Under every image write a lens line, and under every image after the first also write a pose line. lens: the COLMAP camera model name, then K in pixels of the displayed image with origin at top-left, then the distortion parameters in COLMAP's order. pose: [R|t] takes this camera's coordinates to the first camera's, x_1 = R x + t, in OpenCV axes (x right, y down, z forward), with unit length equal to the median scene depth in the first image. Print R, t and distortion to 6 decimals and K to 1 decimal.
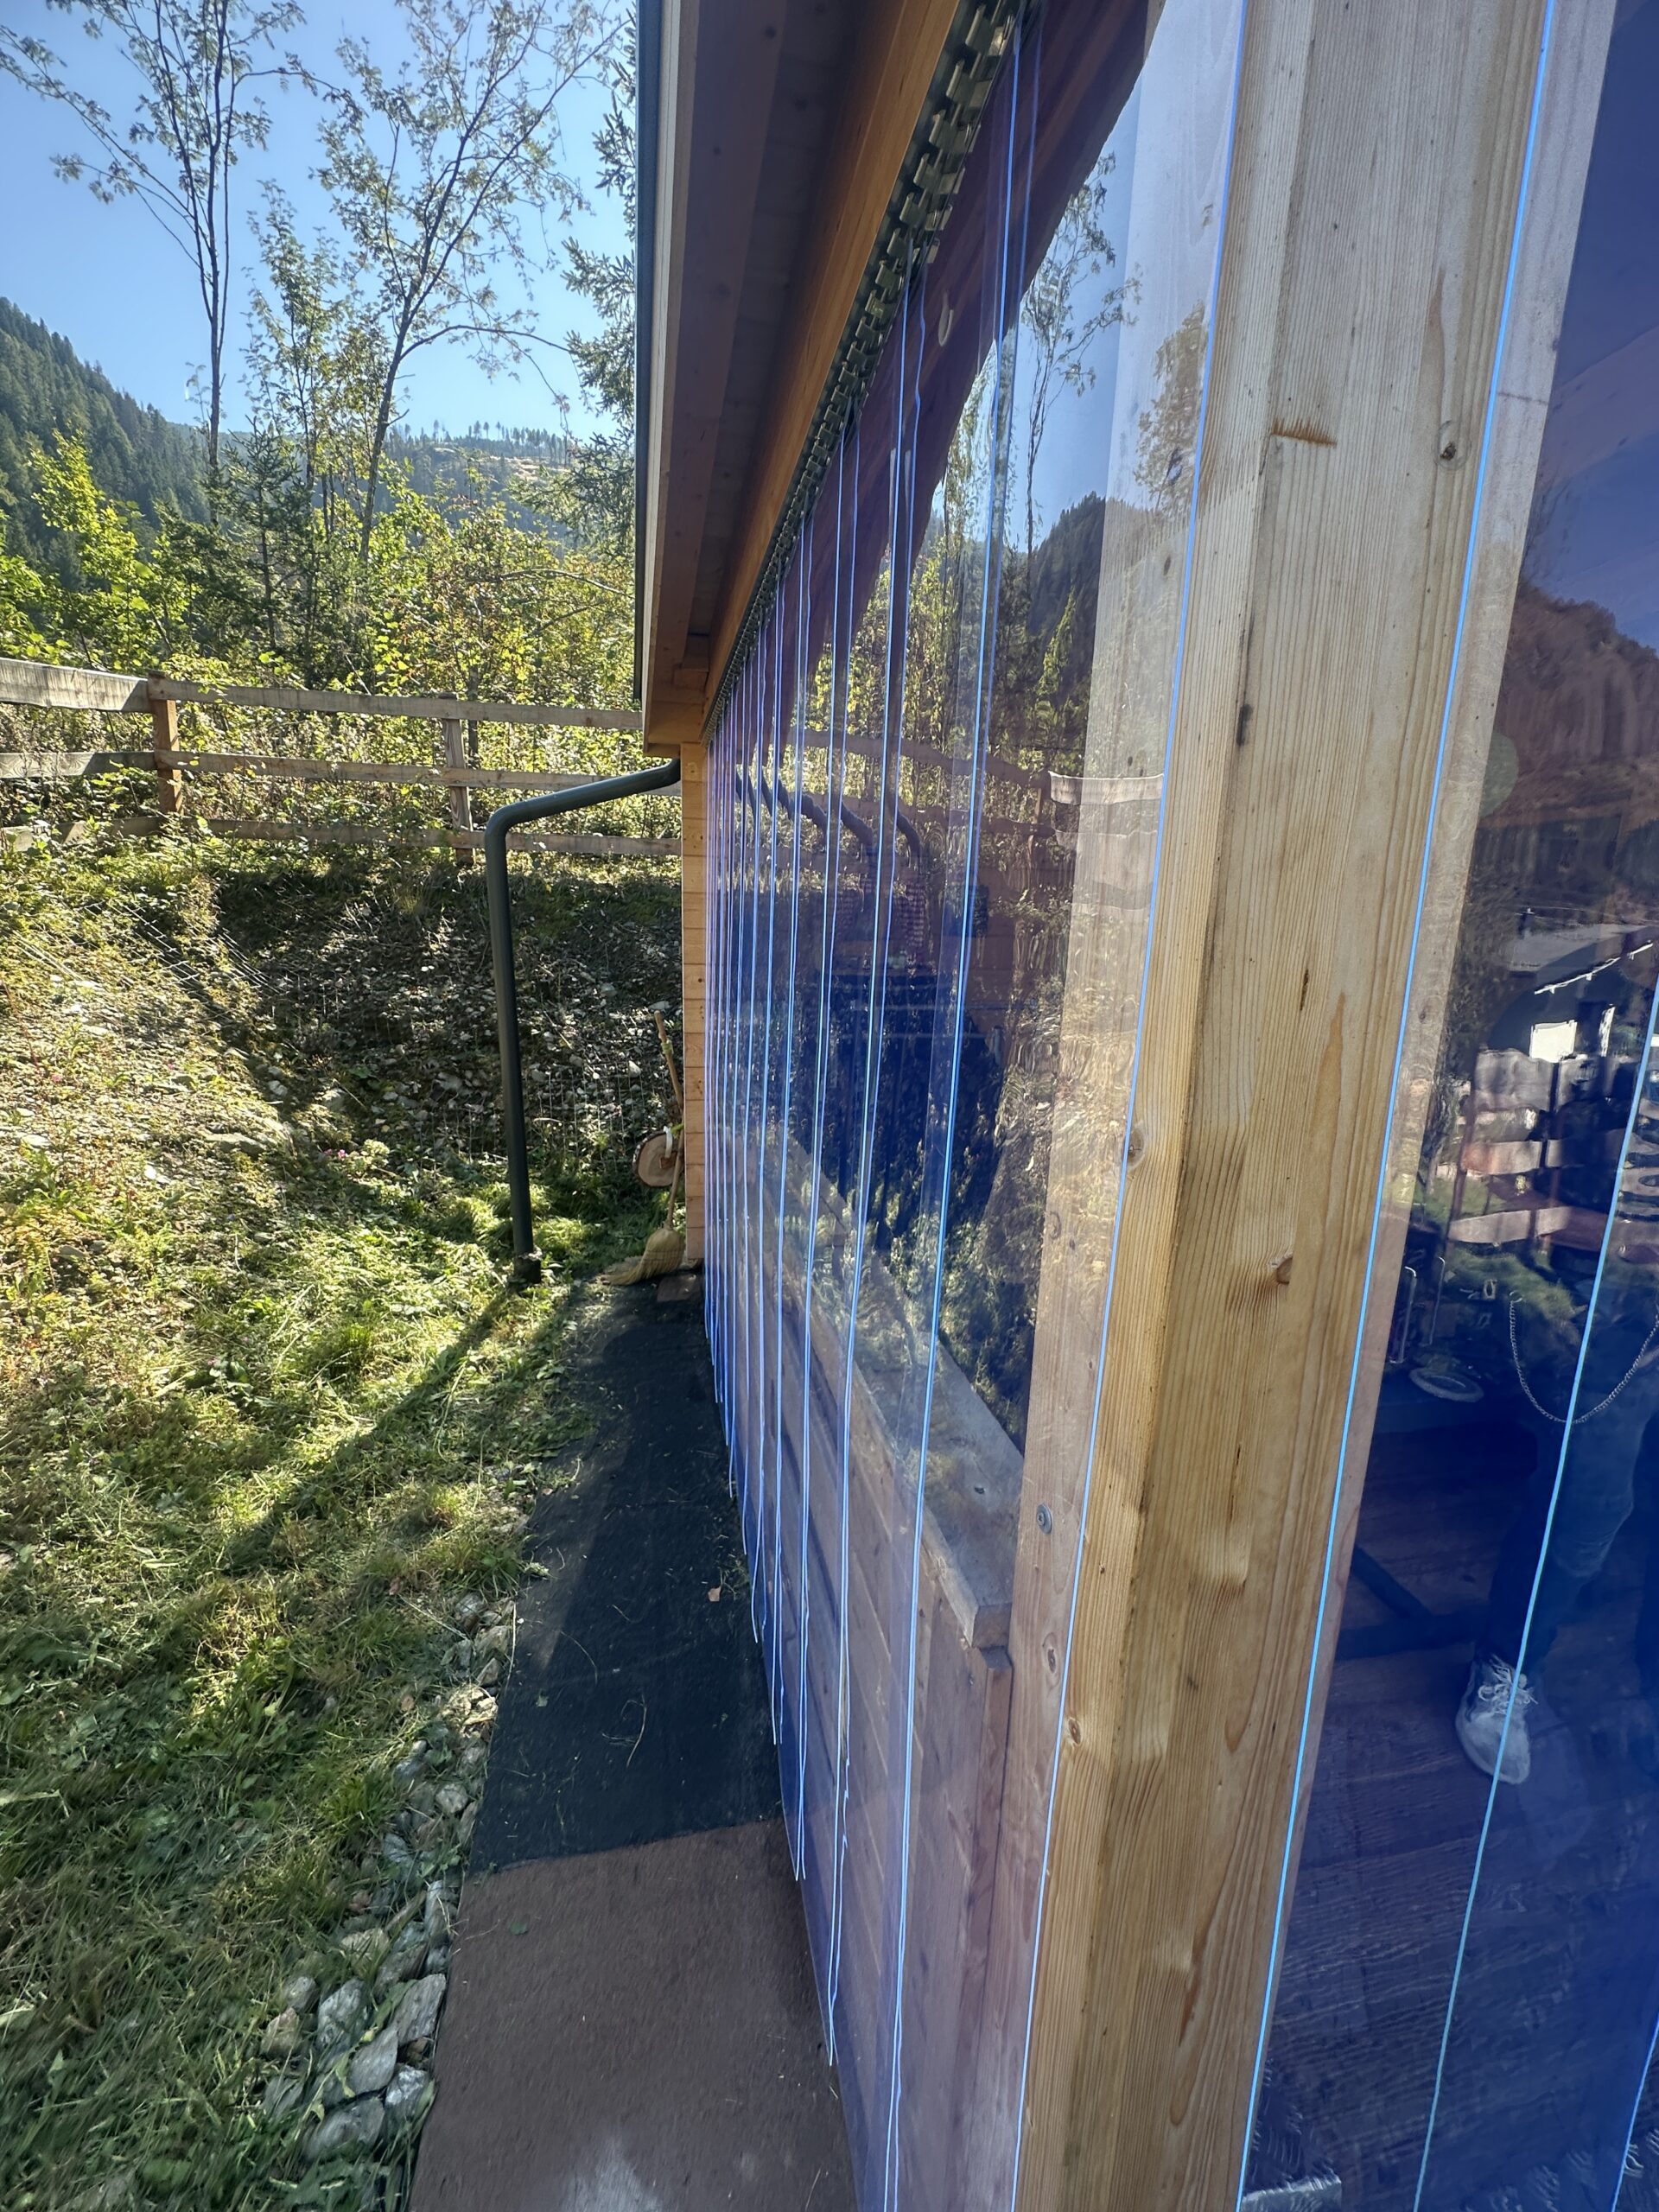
lens RADIAL K [[881.5, 0, 829.5], [0, 881.5, 1106.0], [0, 0, 1]] dist [-0.002209, -0.000120]
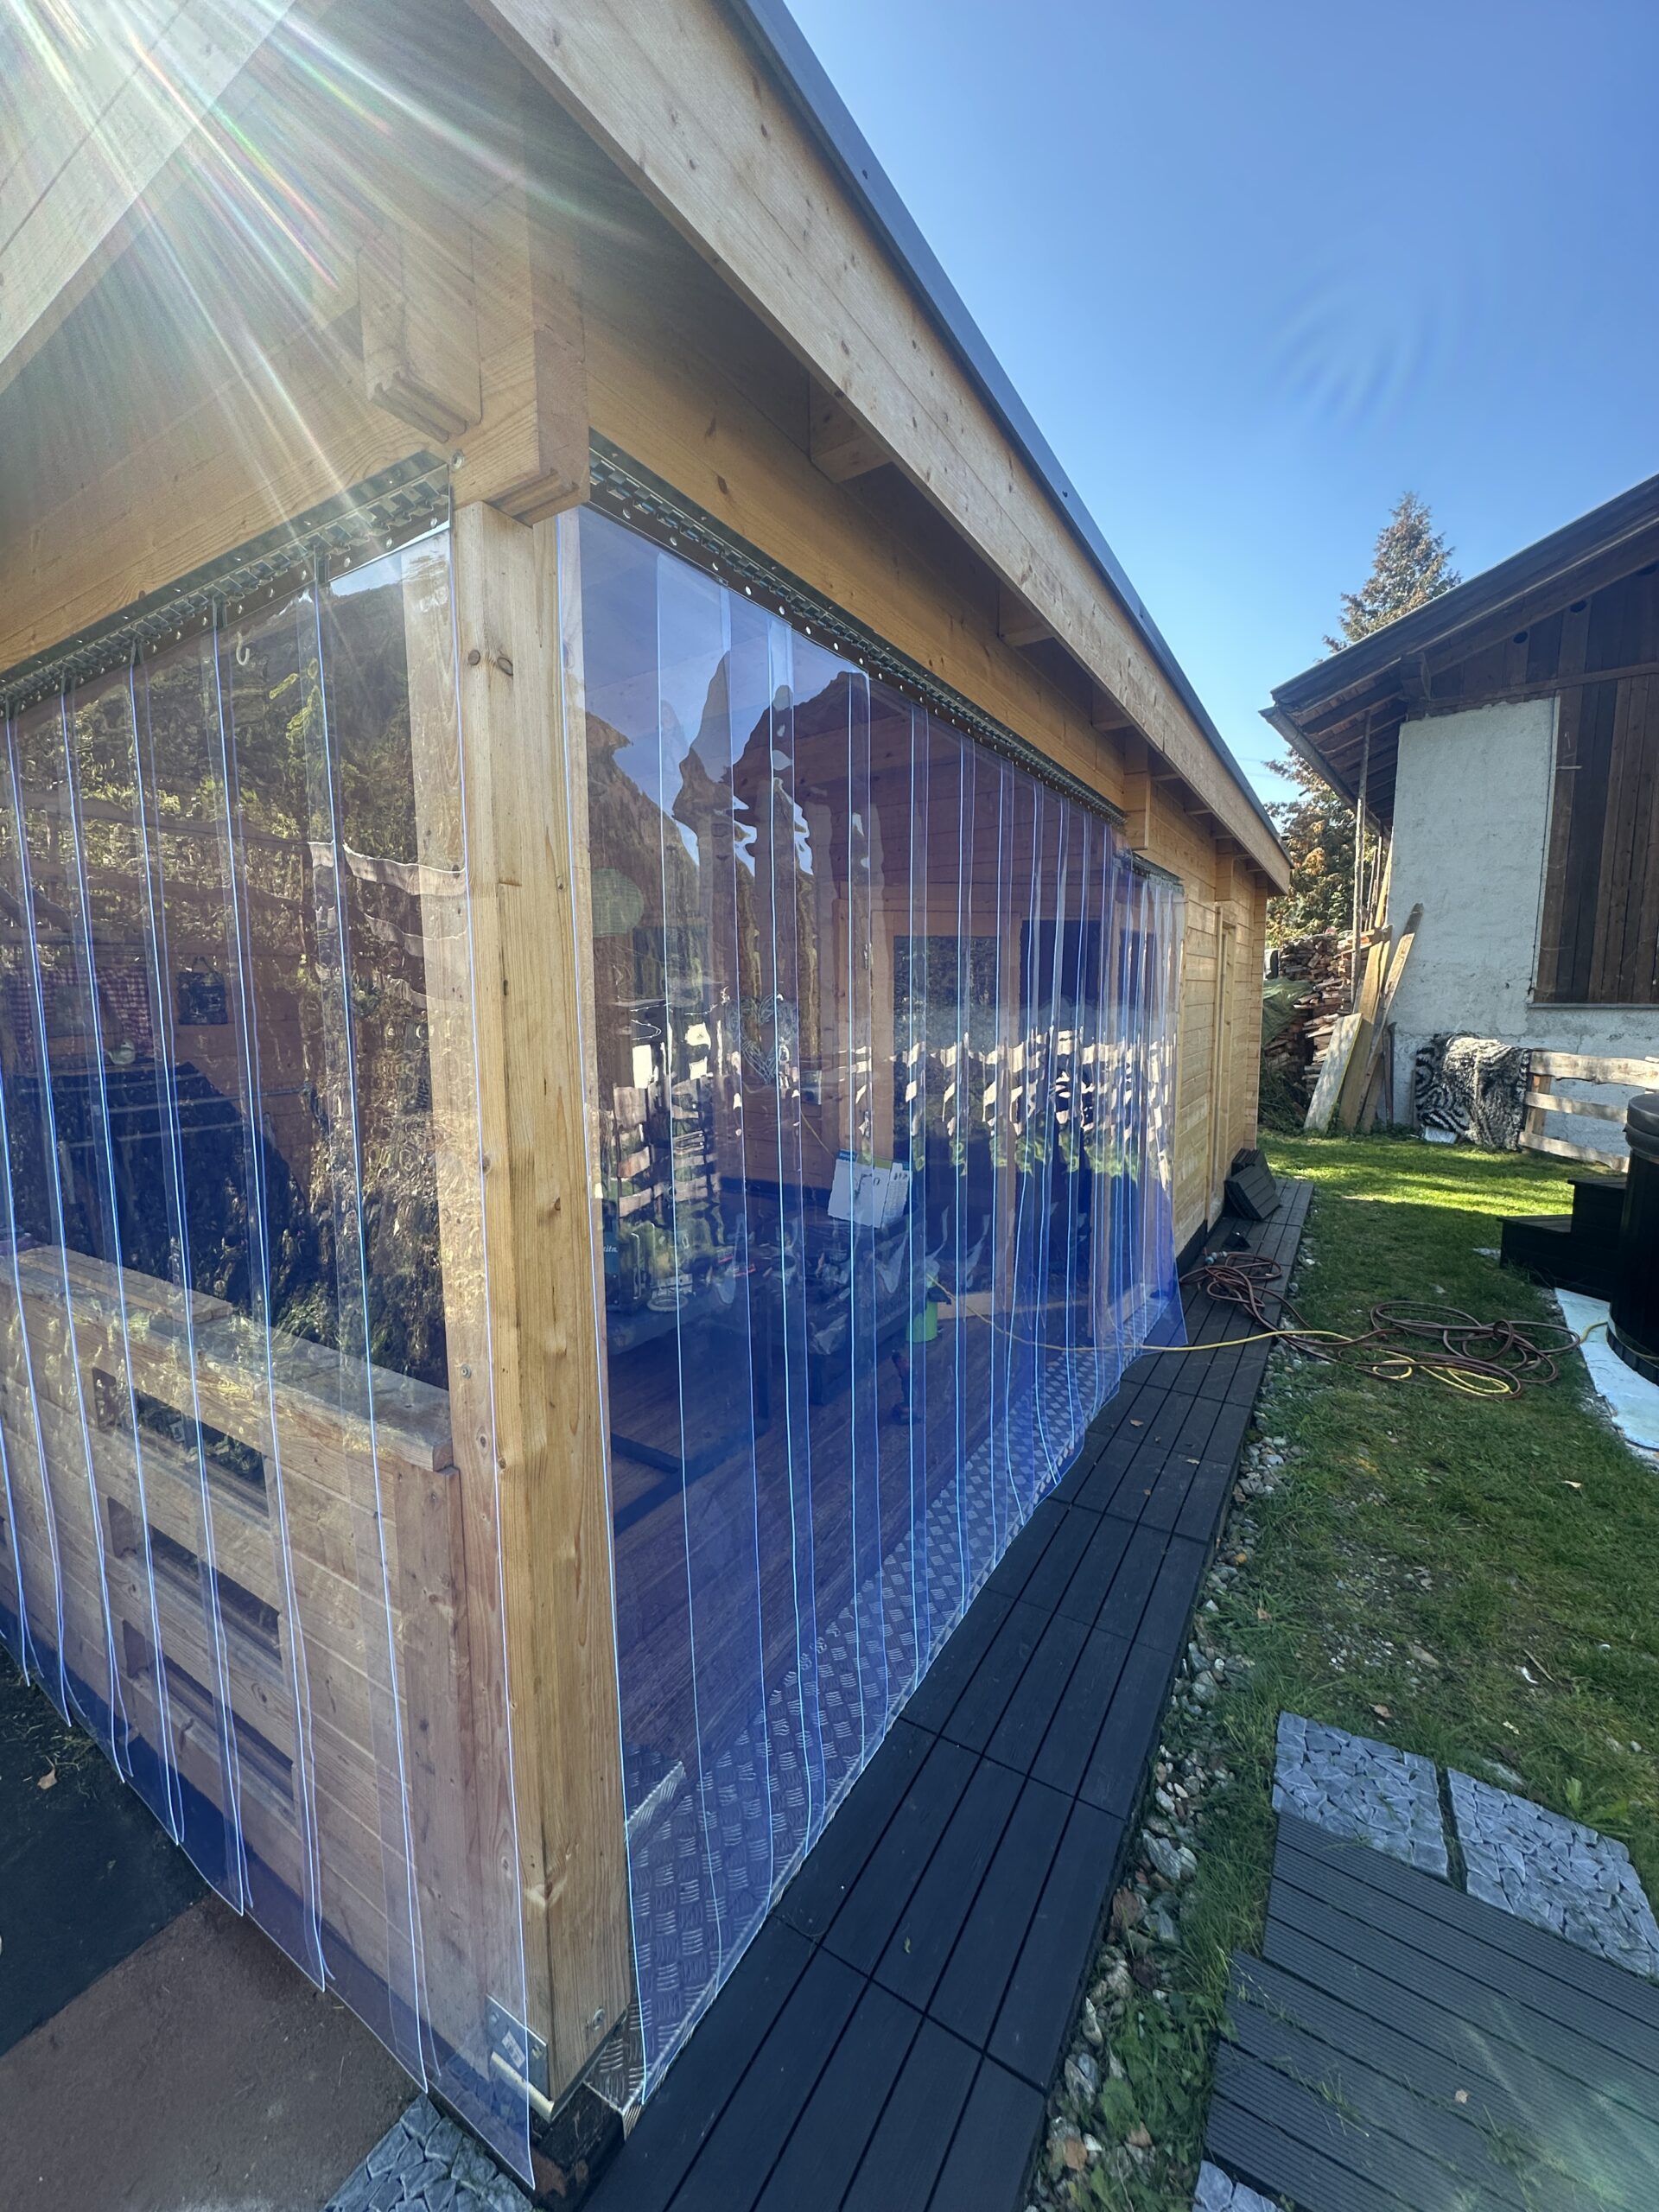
lens RADIAL K [[881.1, 0, 828.4], [0, 881.1, 1101.1], [0, 0, 1]] dist [-0.000334, 0.000081]
pose [[0.687556, -0.119799, 0.716180, -0.536084], [0.170584, 0.985343, 0.001057, 0.029979], [-0.705810, 0.121442, 0.697914, -0.995612]]
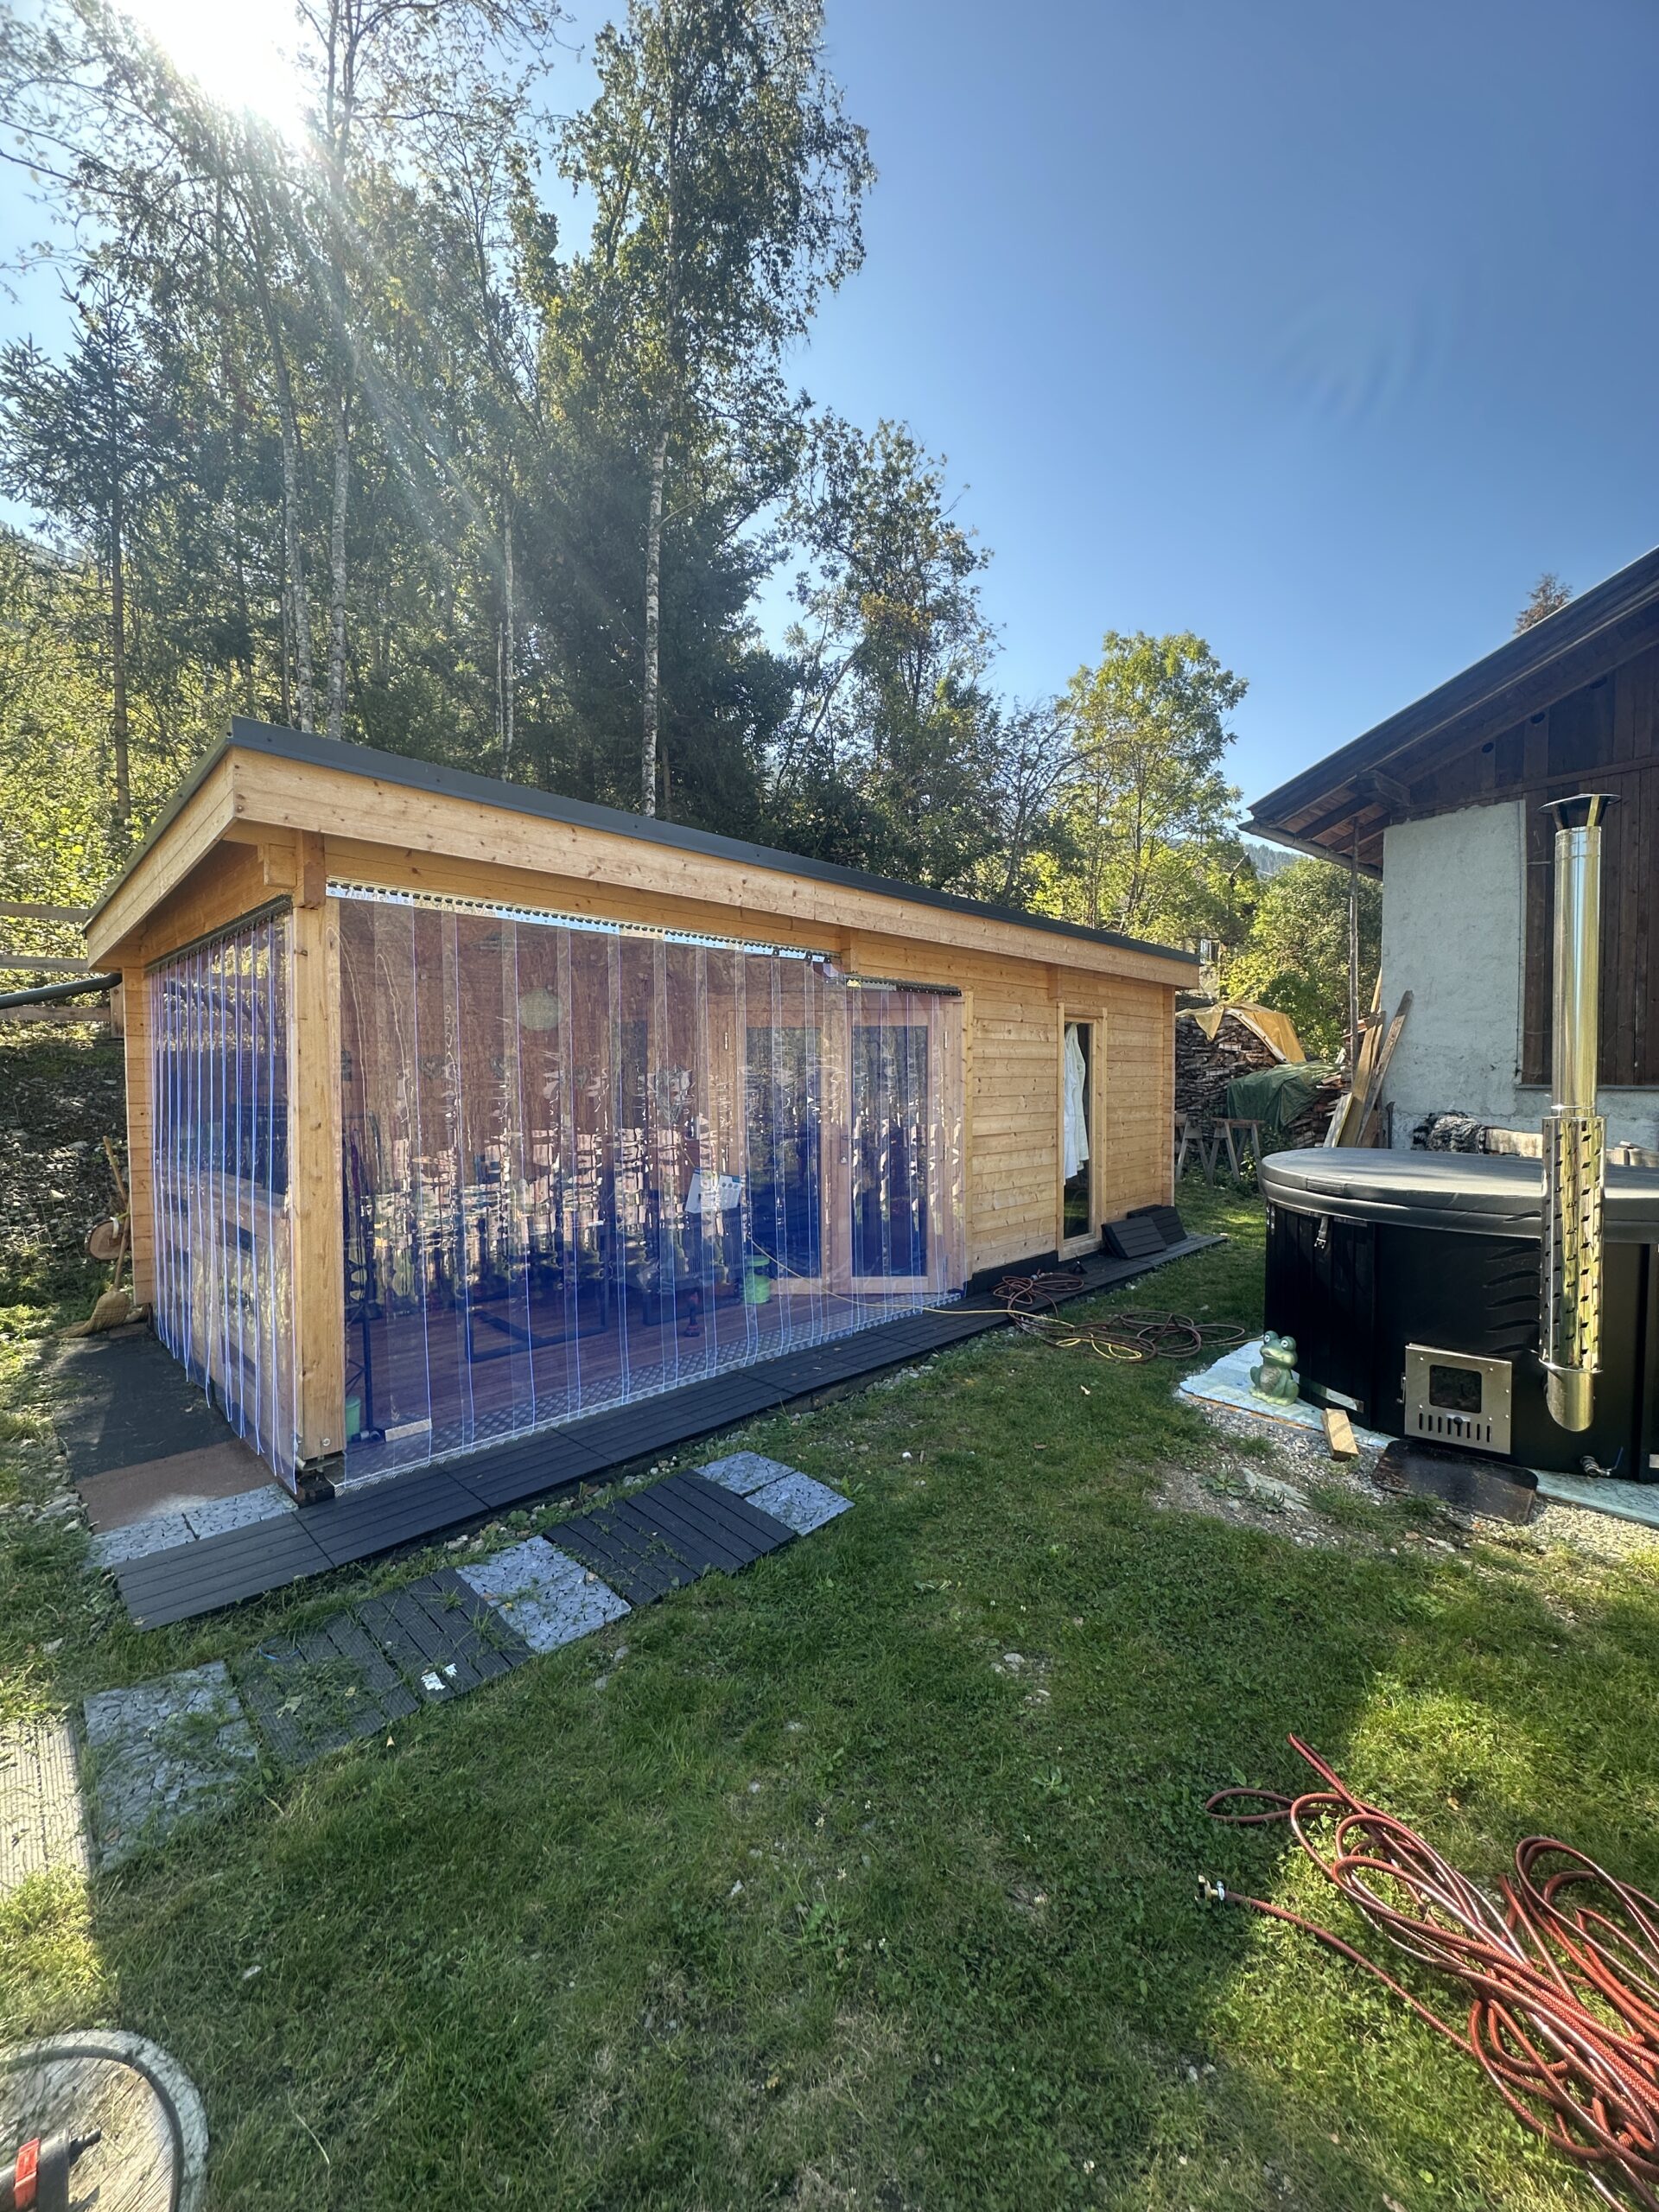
lens RADIAL K [[872.1, 0, 825.1], [0, 872.1, 1099.4], [0, 0, 1]] dist [0.001013, 0.000426]
pose [[0.833480, -0.040426, 0.551069, 0.041095], [0.131683, 0.983117, -0.127048, 1.160202], [-0.536629, 0.178458, 0.824731, -5.707439]]
